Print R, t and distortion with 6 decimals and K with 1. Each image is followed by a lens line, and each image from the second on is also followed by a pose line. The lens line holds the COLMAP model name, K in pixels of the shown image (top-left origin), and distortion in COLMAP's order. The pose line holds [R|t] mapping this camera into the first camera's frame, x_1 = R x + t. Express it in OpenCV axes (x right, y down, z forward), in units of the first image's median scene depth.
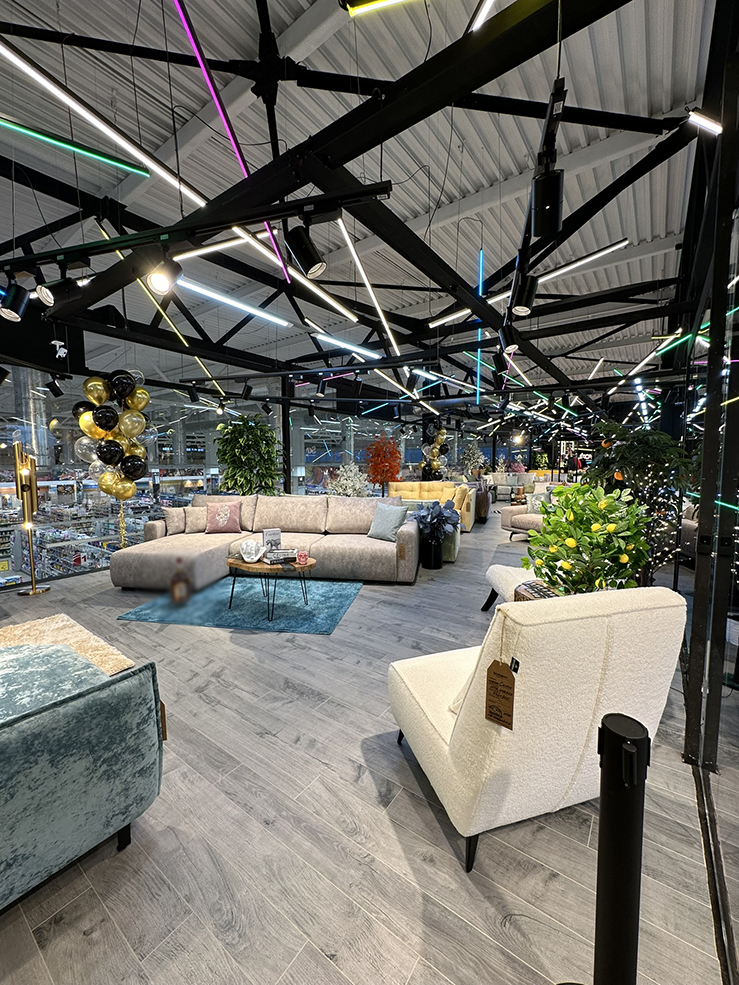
lens RADIAL K [[392.4, 0, 371.7], [0, 392.4, 492.6], [0, 0, 1]] dist [-0.002677, 0.000024]
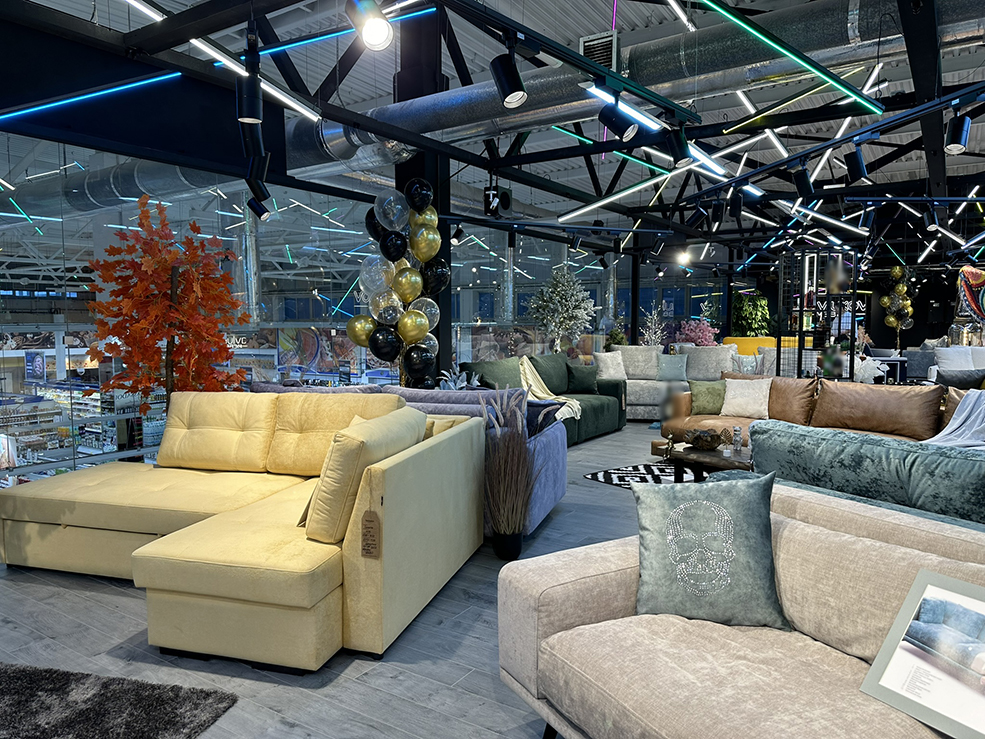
lens RADIAL K [[693.6, 0, 482.4], [0, 693.6, 371.2], [0, 0, 1]] dist [0.056678, -0.052180]
pose [[0.999544, -0.004929, 0.029807, 0.444828], [0.005037, 0.999981, -0.003533, -0.071192], [-0.029789, 0.003681, 0.999549, 0.966204]]
